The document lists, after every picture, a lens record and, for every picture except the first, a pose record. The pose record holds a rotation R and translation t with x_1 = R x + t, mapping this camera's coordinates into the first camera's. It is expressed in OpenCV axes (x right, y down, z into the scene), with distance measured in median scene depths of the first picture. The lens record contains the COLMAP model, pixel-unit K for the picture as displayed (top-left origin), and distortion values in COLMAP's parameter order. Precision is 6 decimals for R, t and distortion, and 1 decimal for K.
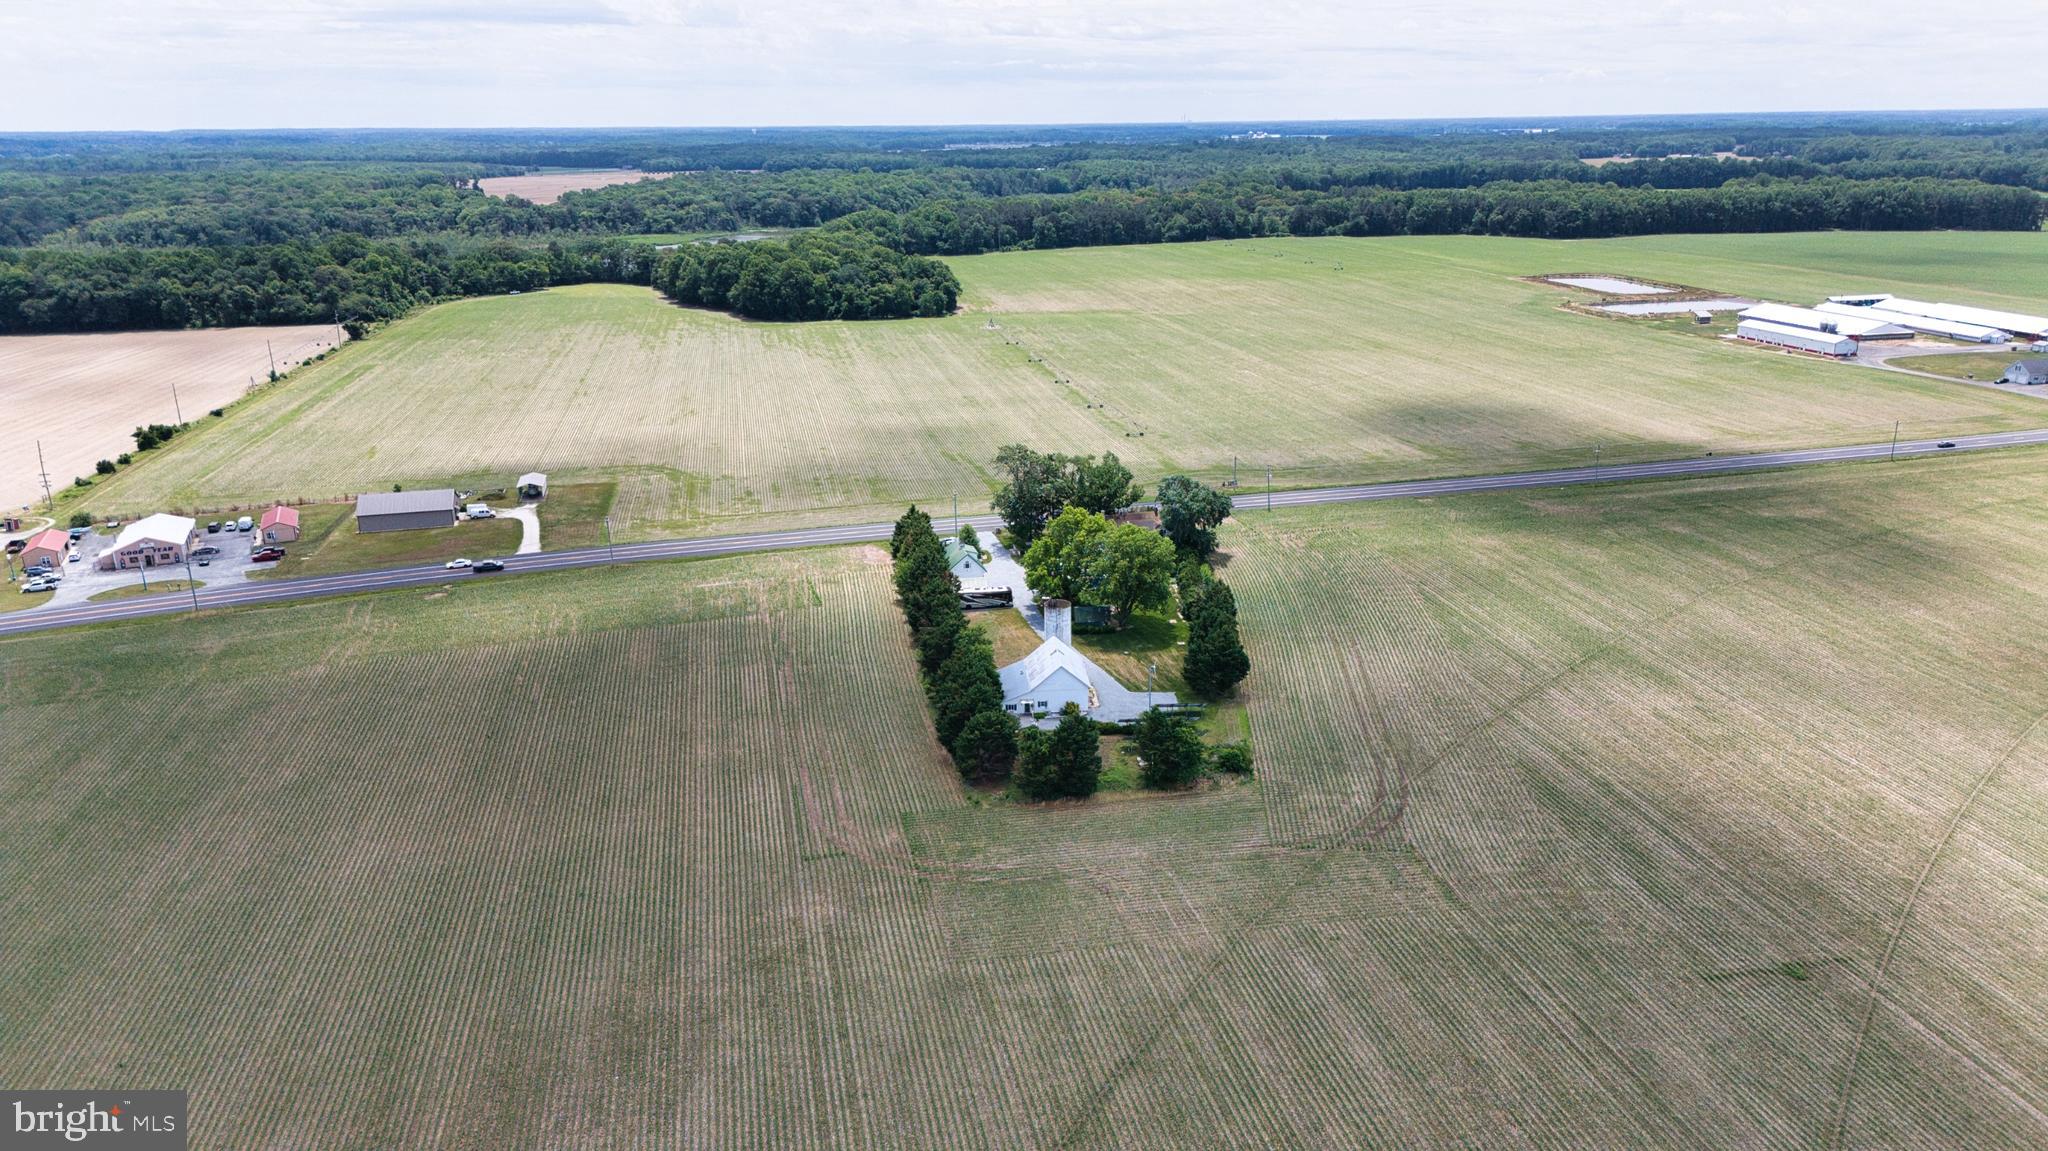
lens RADIAL K [[1442.8, 0, 1041.4], [0, 1442.8, 574.2], [0, 0, 1]] dist [0.094763, -0.091981]
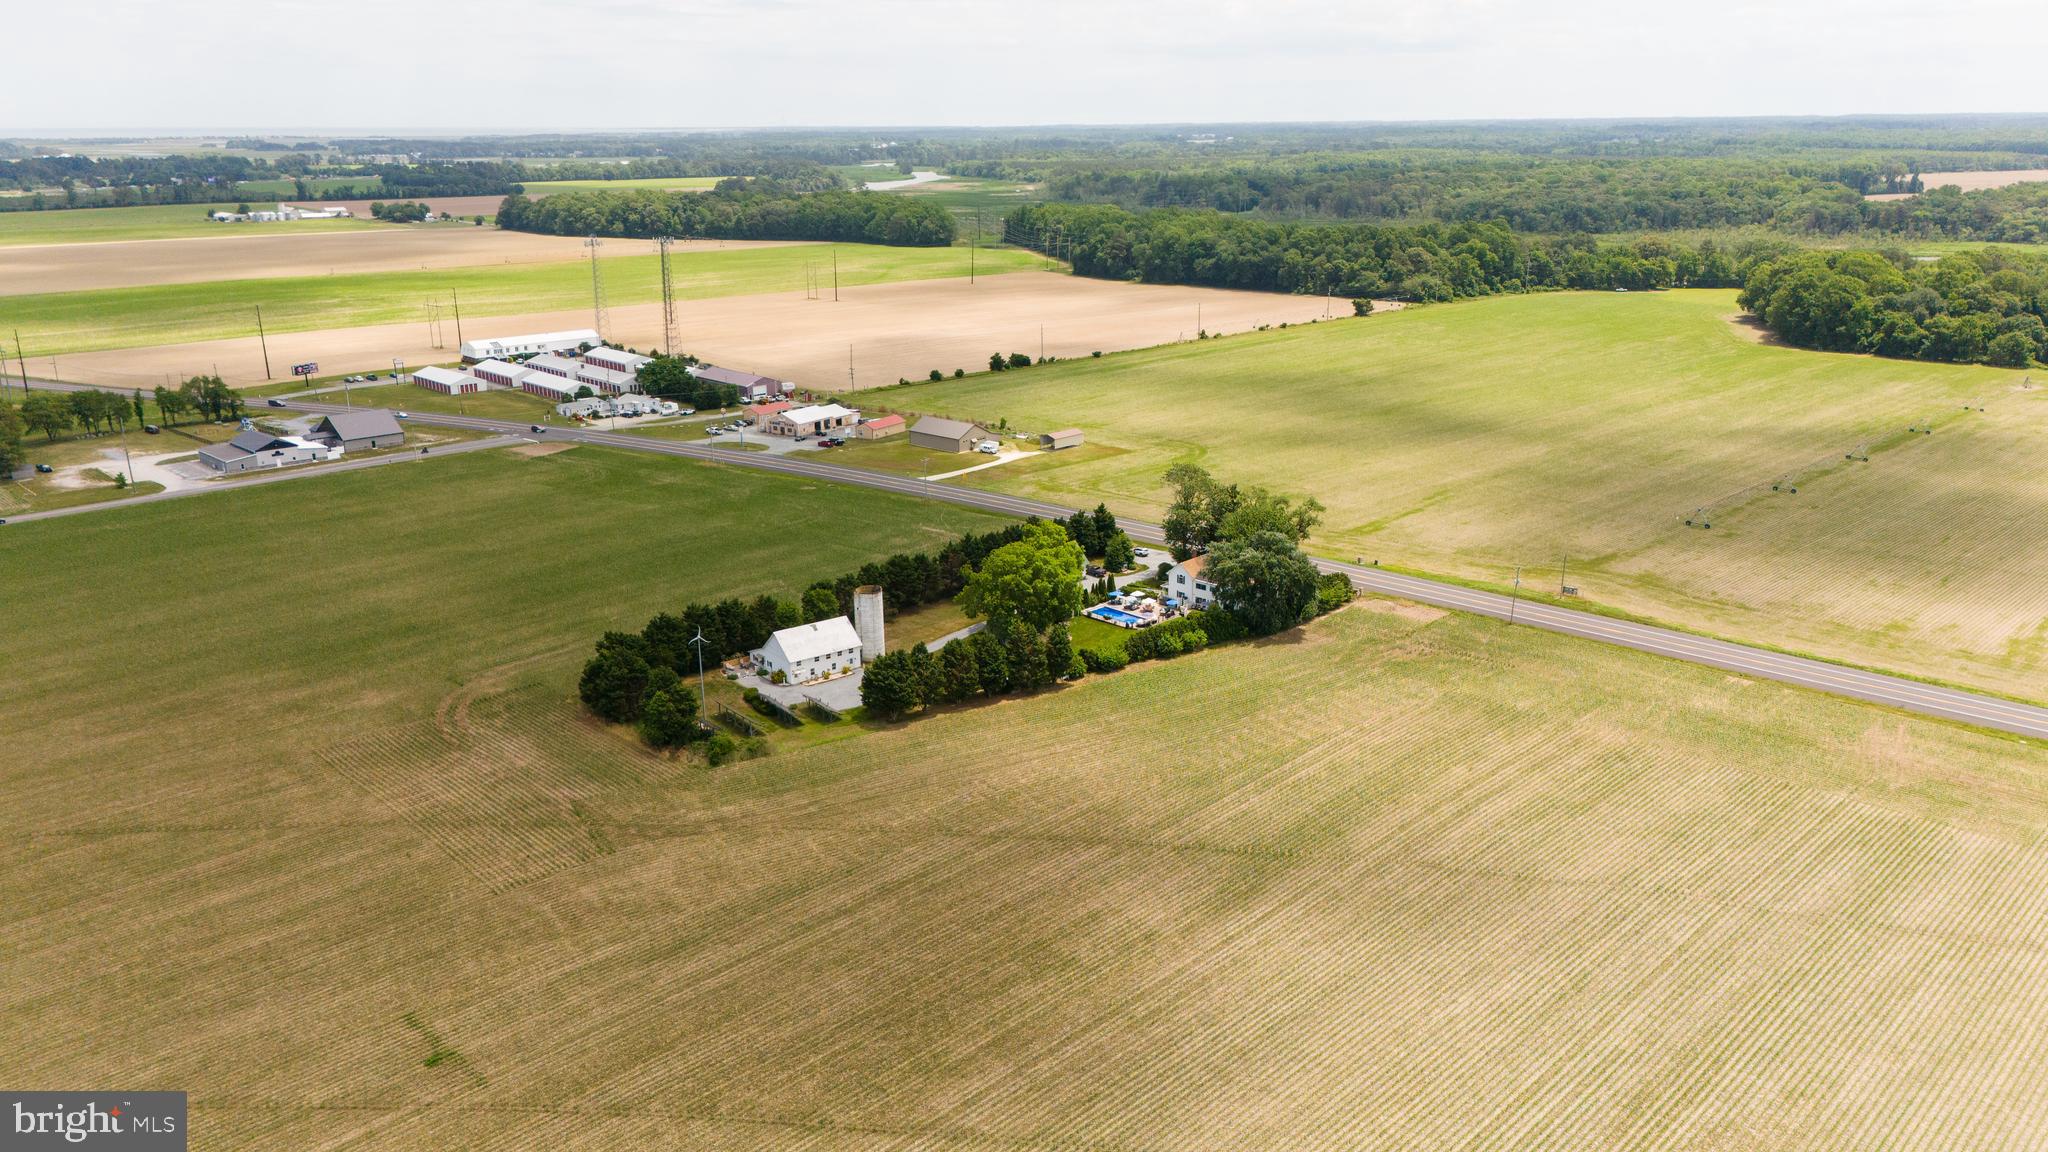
lens RADIAL K [[1501.6, 0, 1022.2], [0, 1501.6, 586.7], [0, 0, 1]] dist [0.074374, -0.078120]
pose [[0.545786, 0.253881, -0.798537, 0.722762], [-0.248762, 0.959123, 0.134912, -0.119380], [0.800146, 0.125013, 0.586632, 0.362198]]
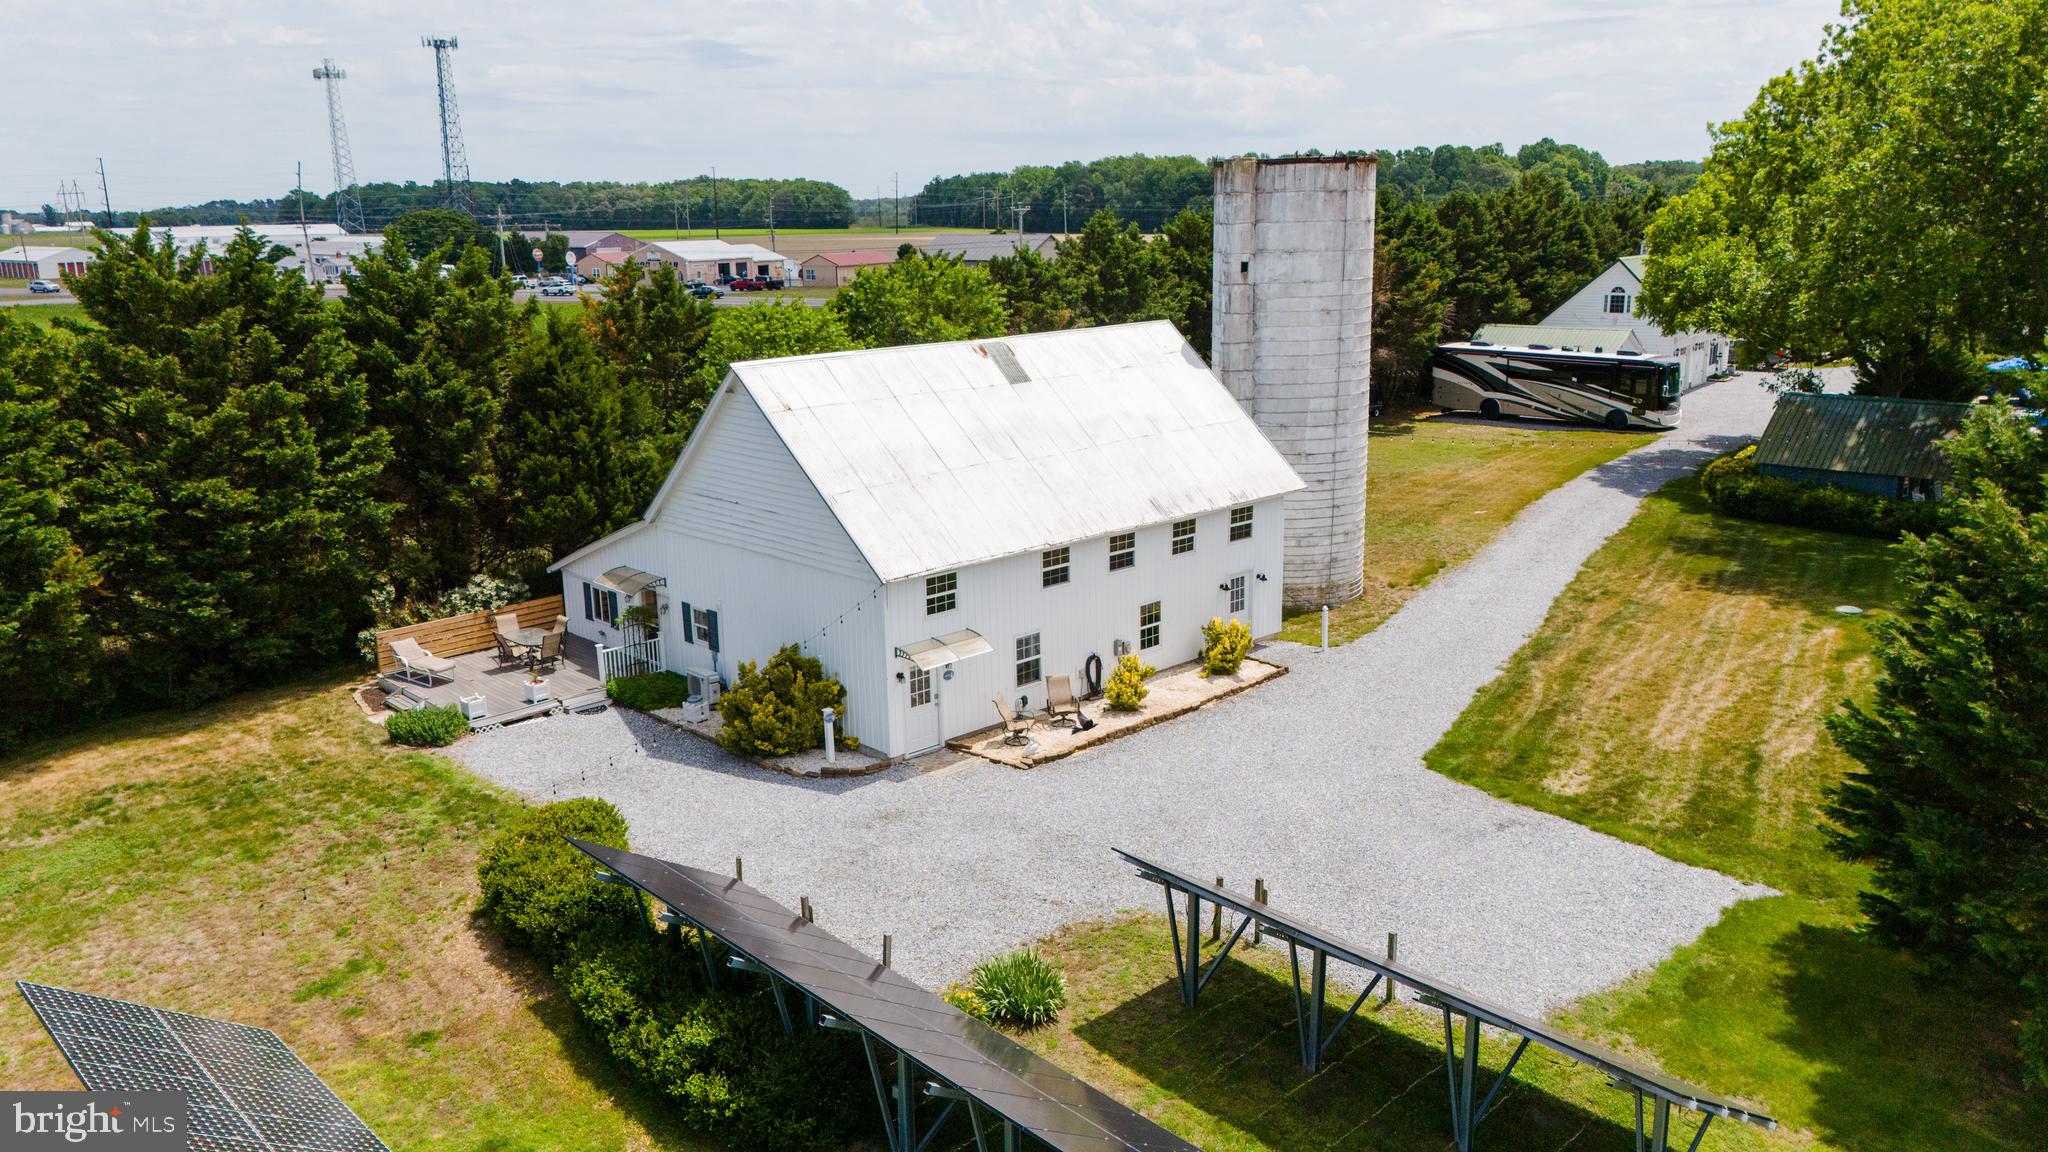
lens RADIAL K [[1521.7, 0, 1032.8], [0, 1521.7, 568.7], [0, 0, 1]] dist [0.098549, -0.215452]
pose [[0.626033, 0.184767, -0.757590, 0.105831], [-0.224914, 0.973019, 0.051451, 0.050548], [0.746656, 0.138183, 0.650699, 0.681385]]
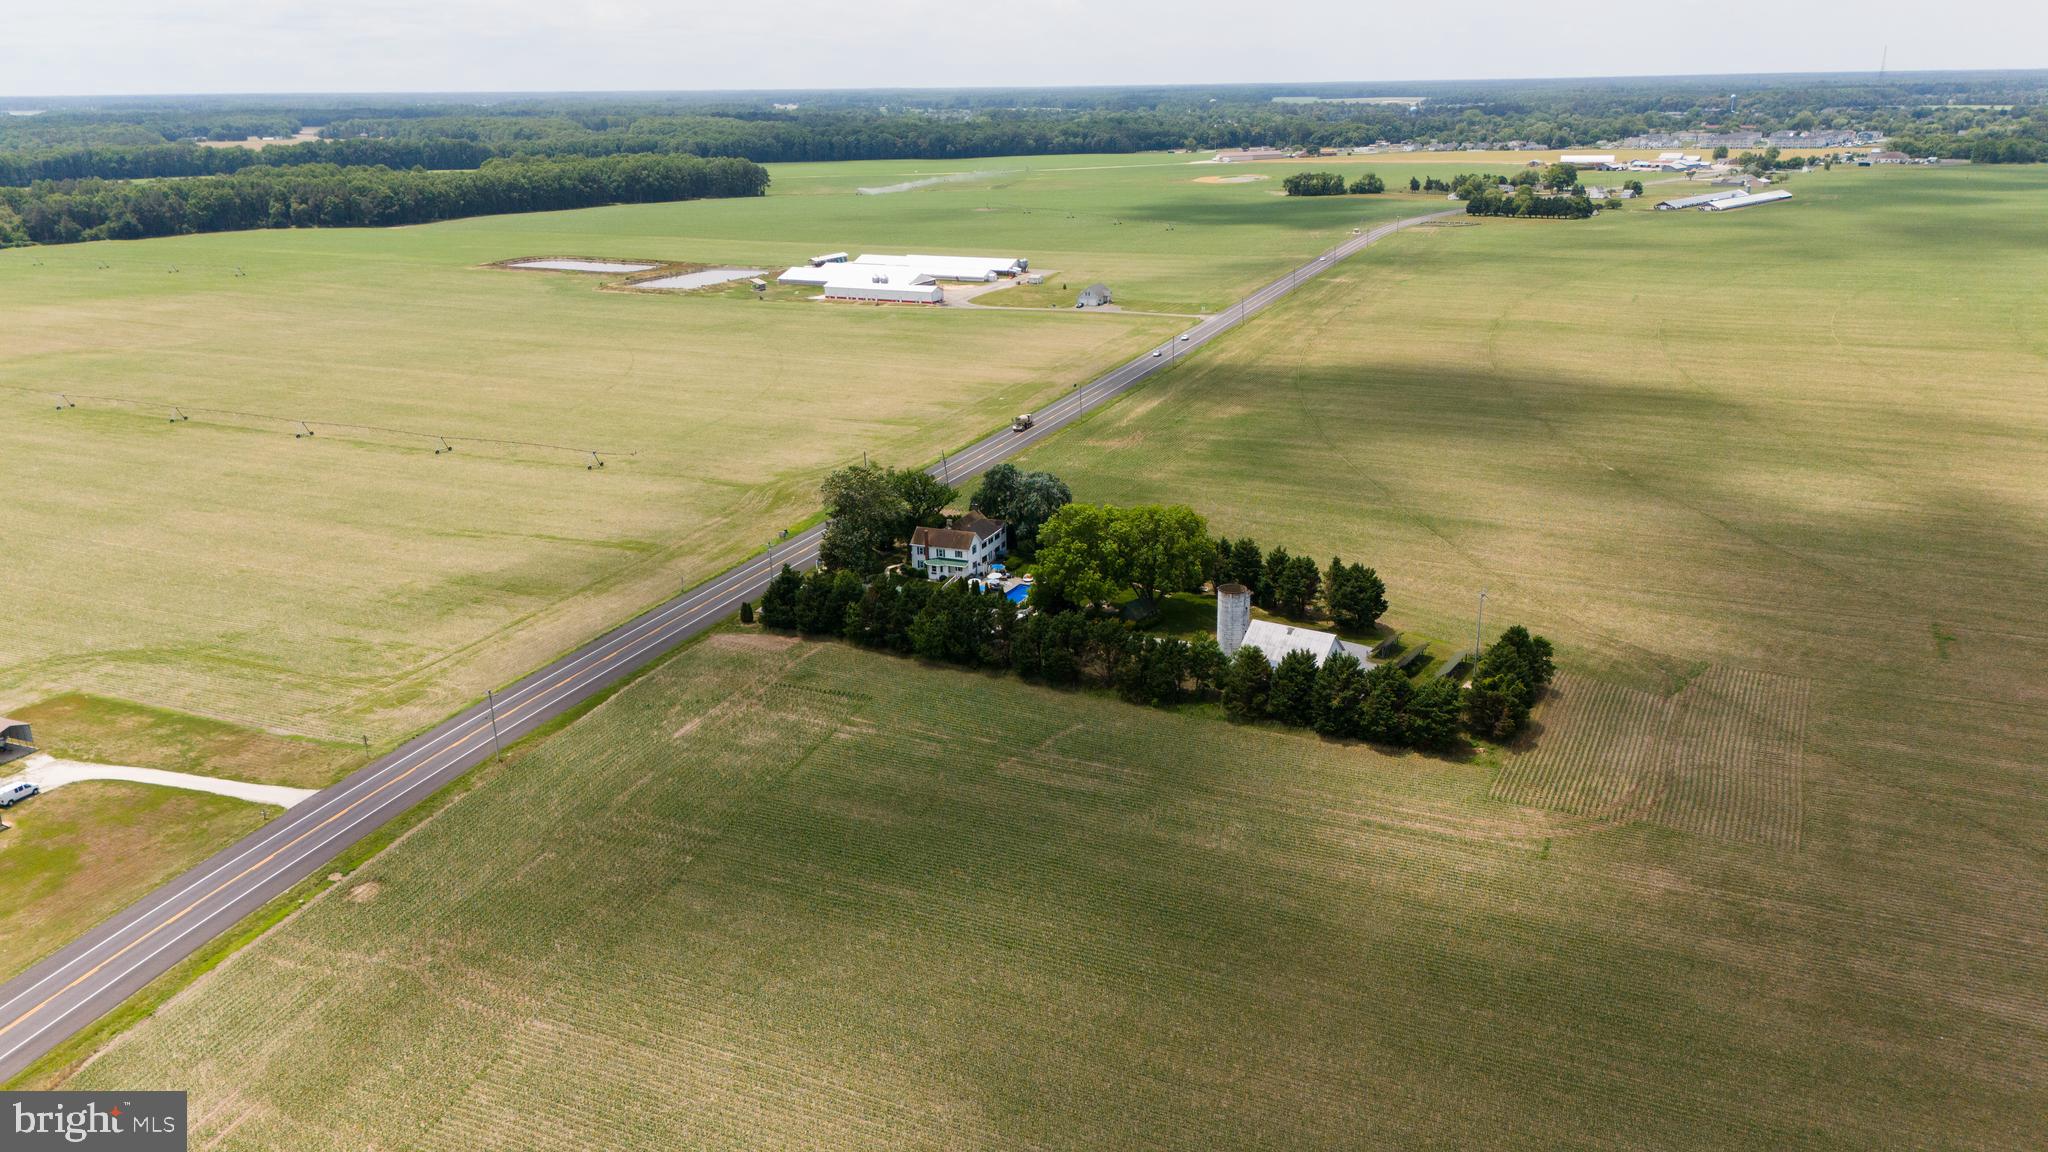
lens RADIAL K [[1501.6, 0, 1022.2], [0, 1501.6, 586.7], [0, 0, 1]] dist [0.074374, -0.078120]
pose [[0.608722, -0.251557, 0.752447, -0.645802], [0.245235, 0.961617, 0.123094, -0.108381], [-0.754531, 0.109597, 0.647048, 0.360327]]
